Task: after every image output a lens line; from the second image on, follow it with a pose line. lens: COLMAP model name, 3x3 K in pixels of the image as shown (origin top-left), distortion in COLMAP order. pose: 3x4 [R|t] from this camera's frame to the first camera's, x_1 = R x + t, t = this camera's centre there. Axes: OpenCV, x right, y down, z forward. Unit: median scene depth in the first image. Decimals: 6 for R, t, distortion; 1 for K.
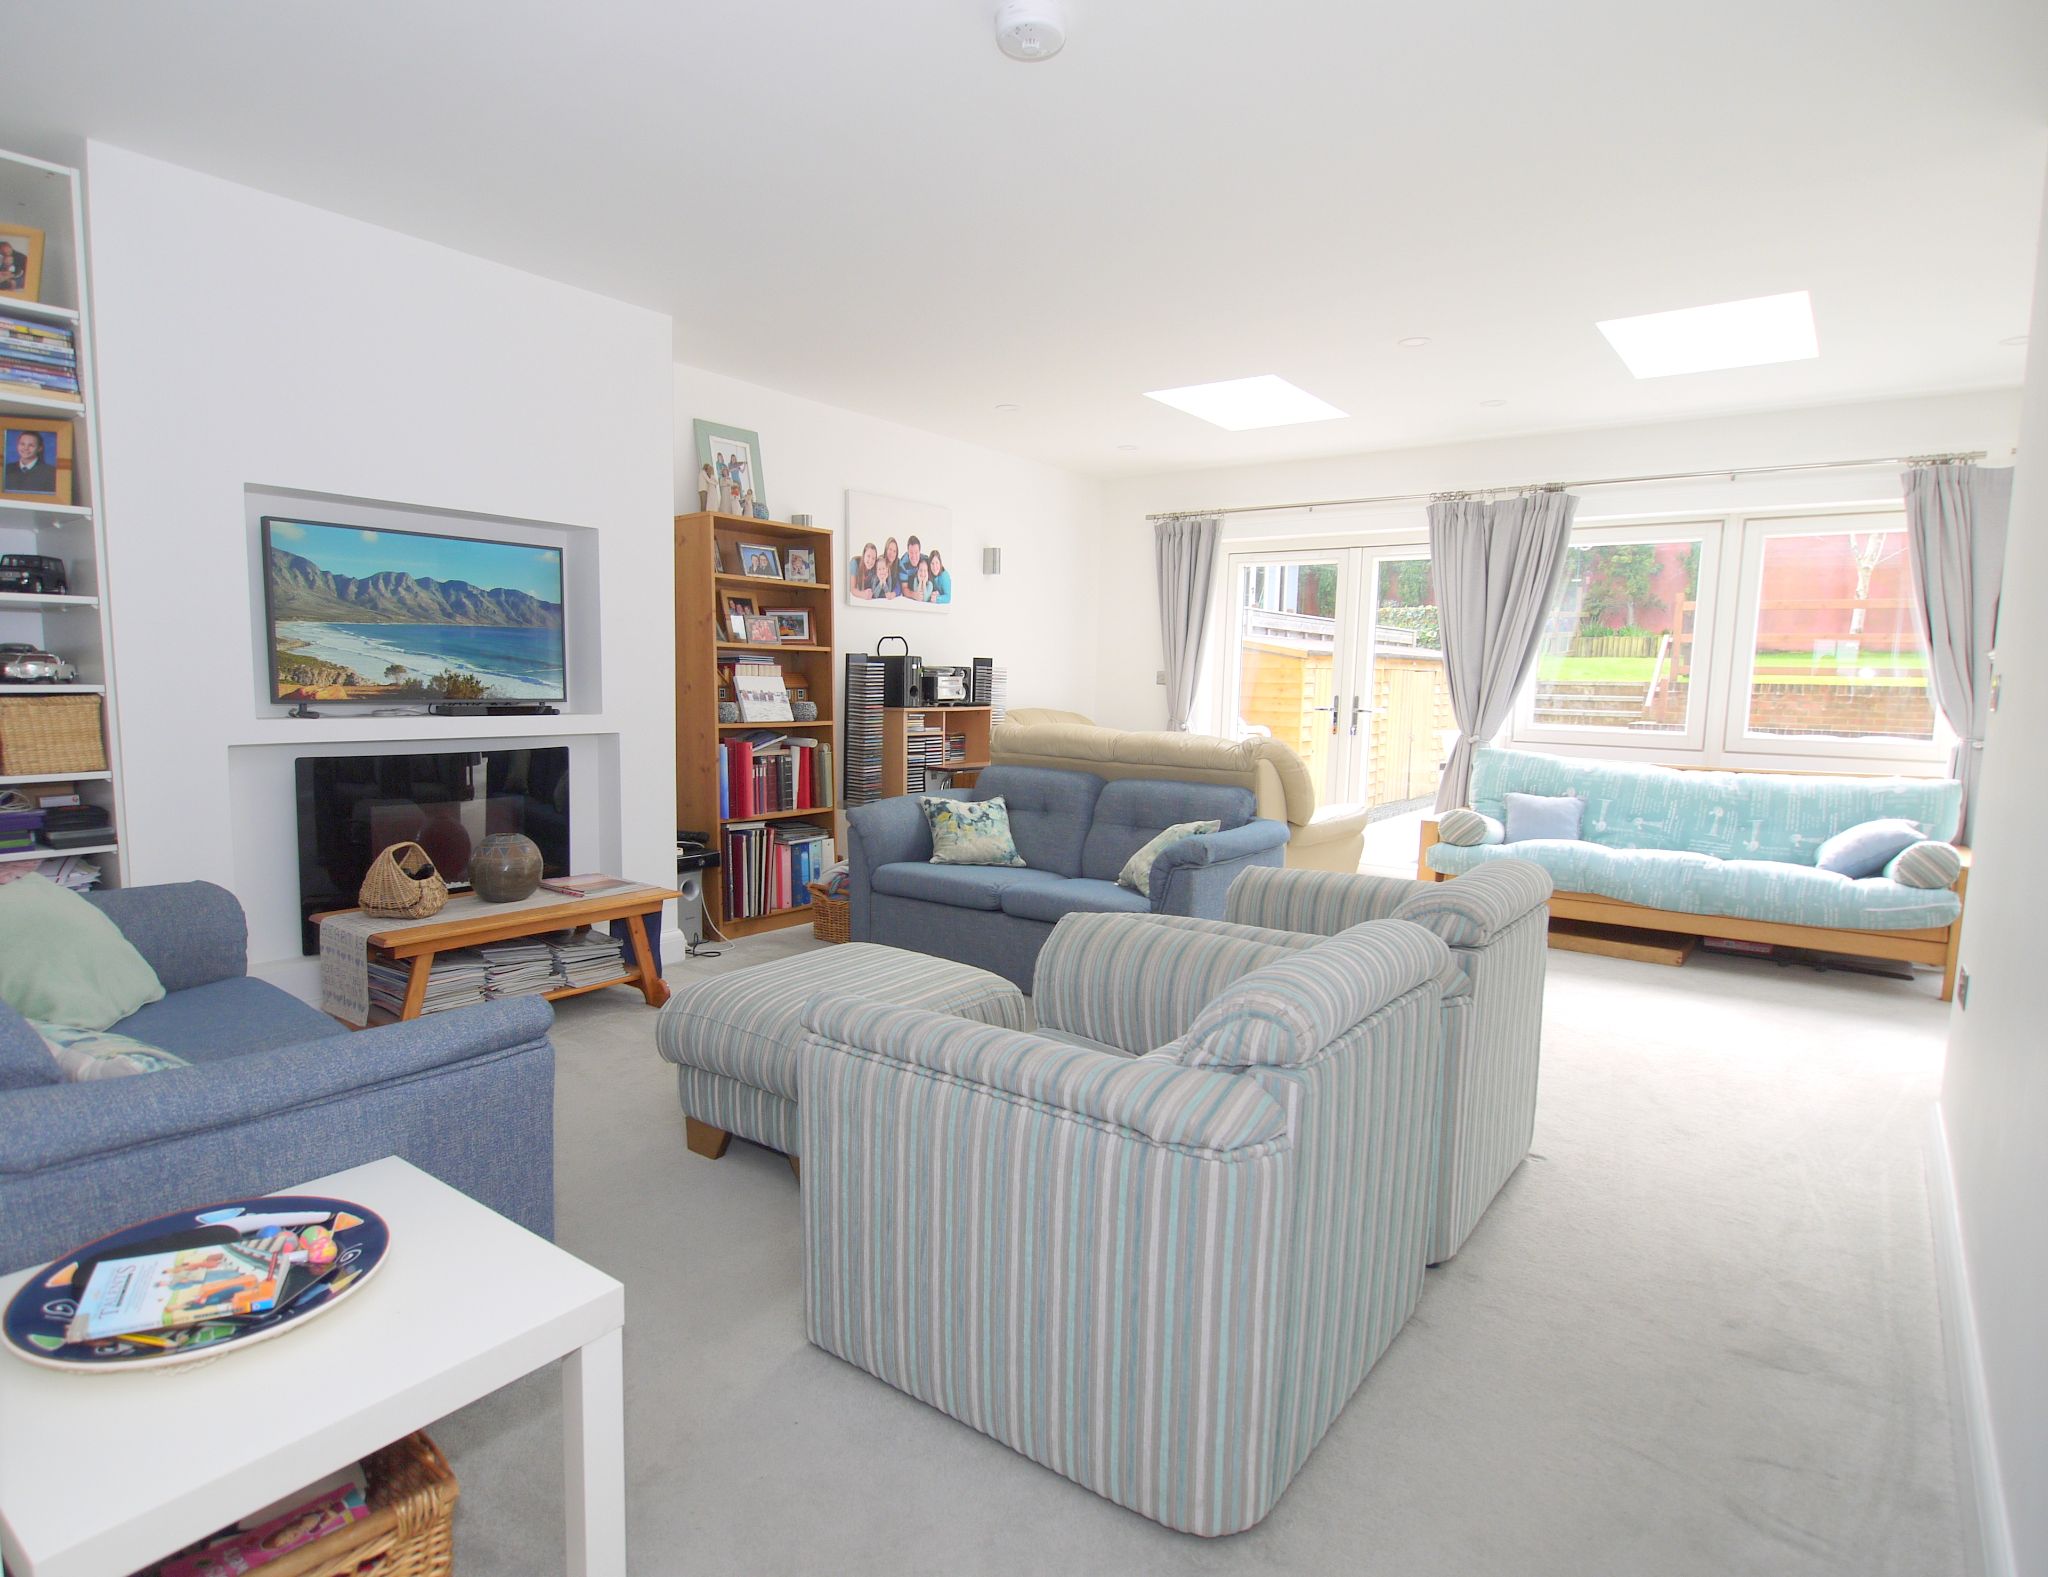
lens RADIAL K [[1135.0, 0, 1024.0], [0, 1135.0, 788.5], [0, 0, 1]] dist [-0.000093, 0.000036]
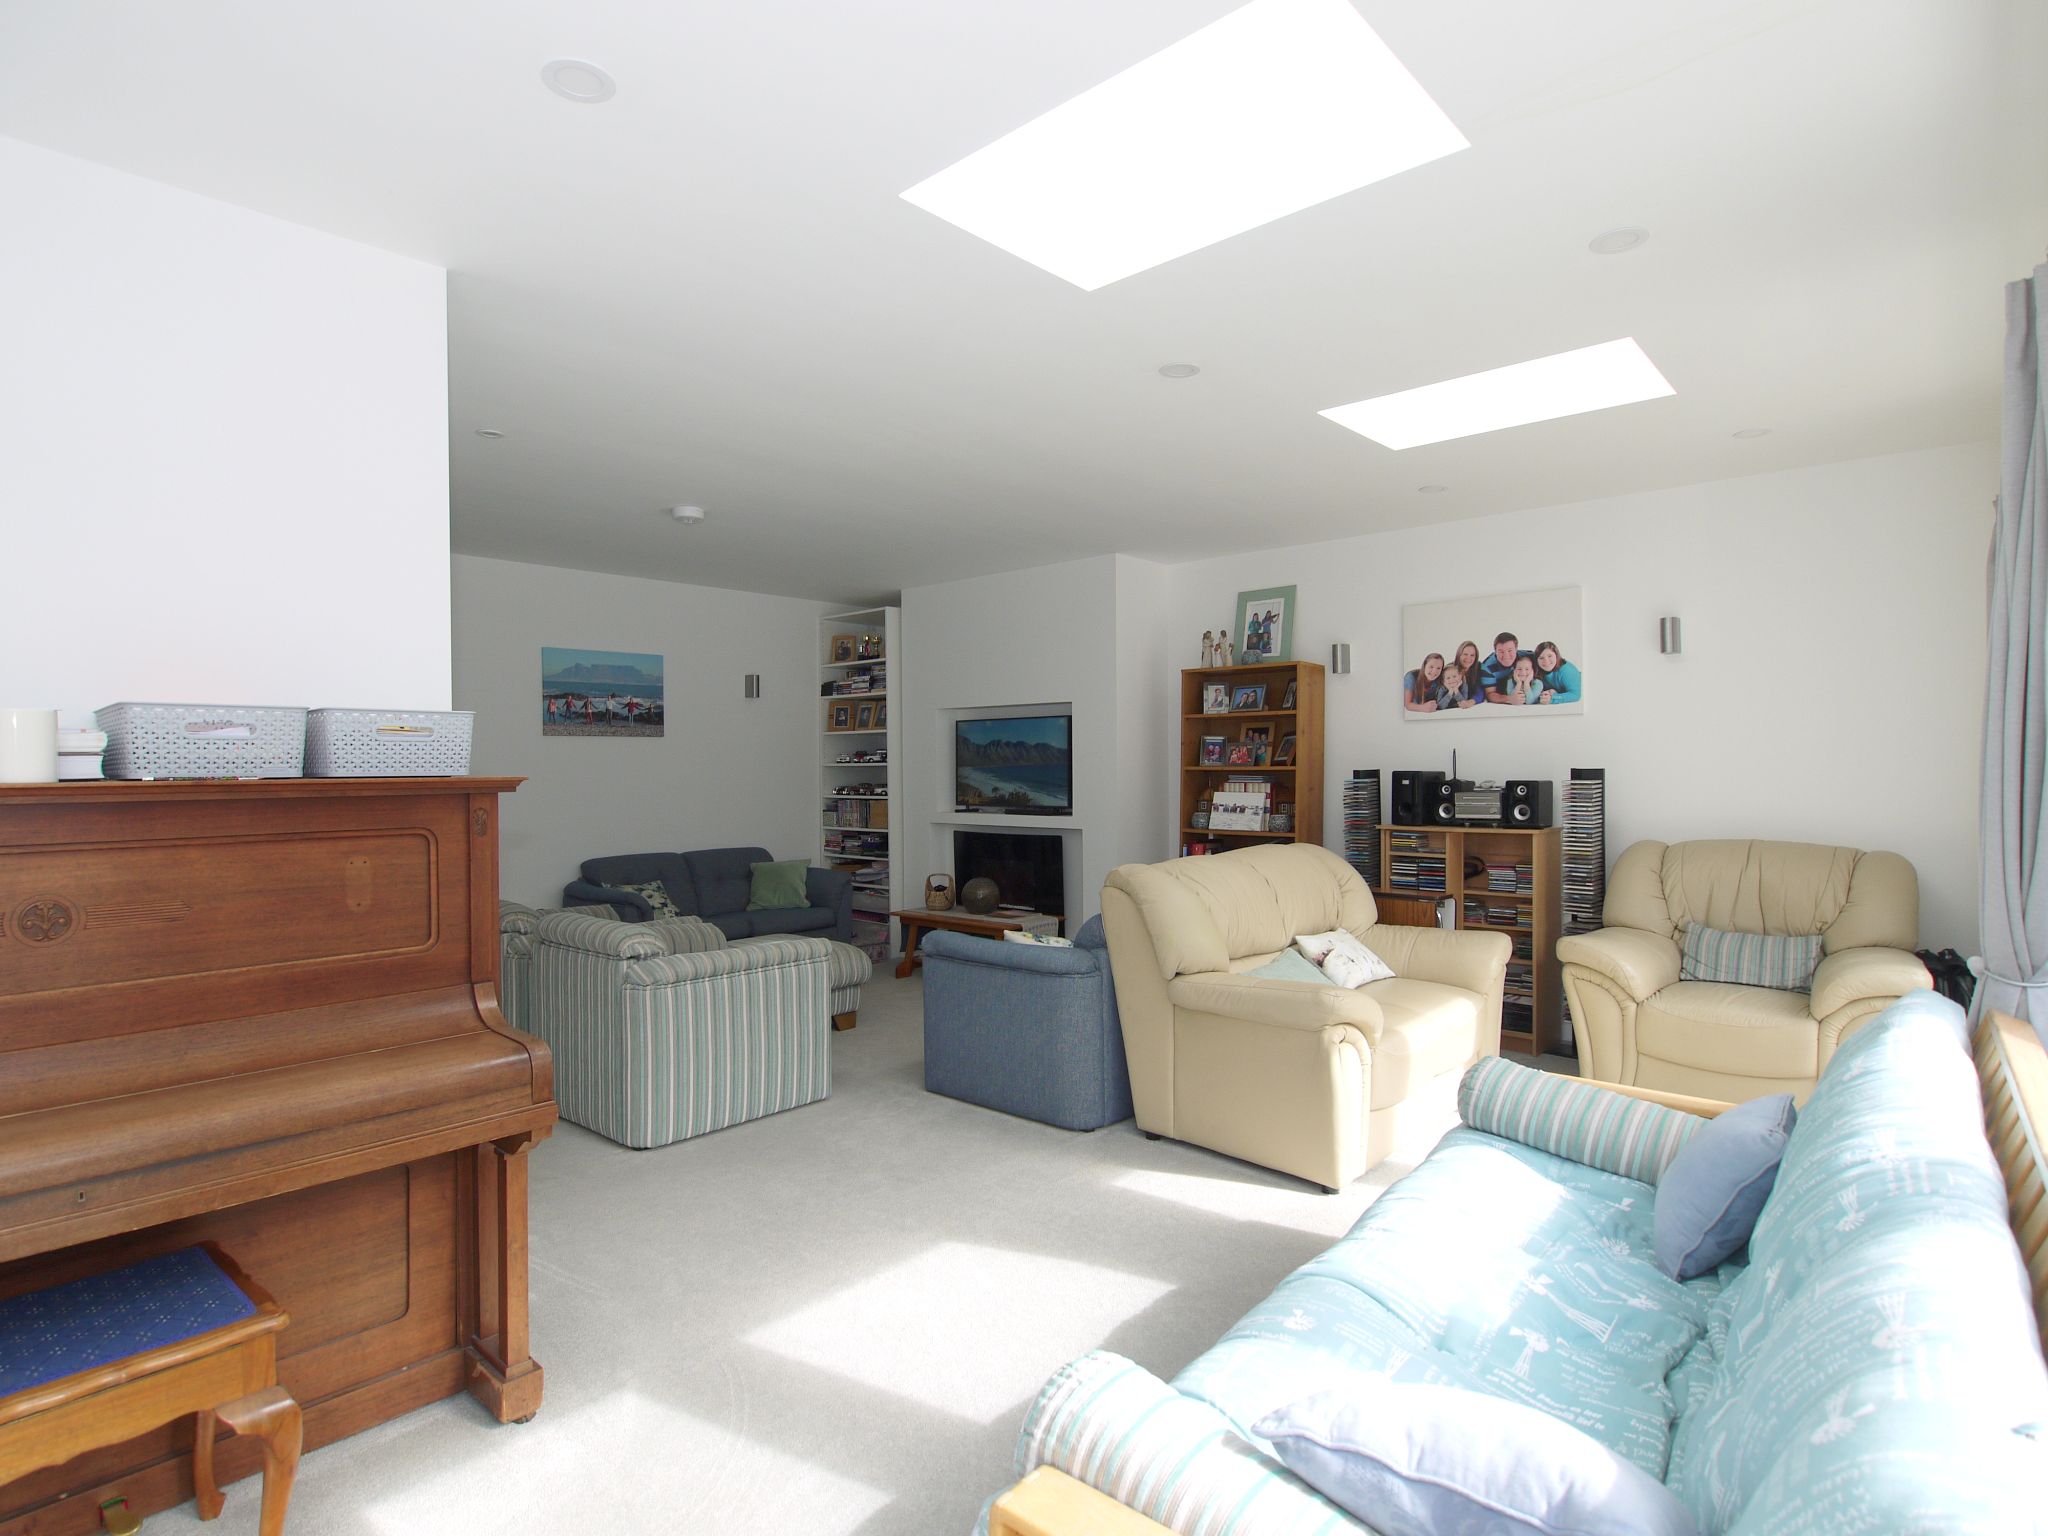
lens RADIAL K [[1087.9, 0, 1024.0], [0, 1087.9, 768.0], [0, 0, 1]] dist [-0.000831, -0.000108]
pose [[-0.090528, -0.017479, -0.995741, 0.933111], [-0.093133, 0.995613, -0.009009, -0.092204], [0.991530, 0.091920, -0.091759, 0.869024]]
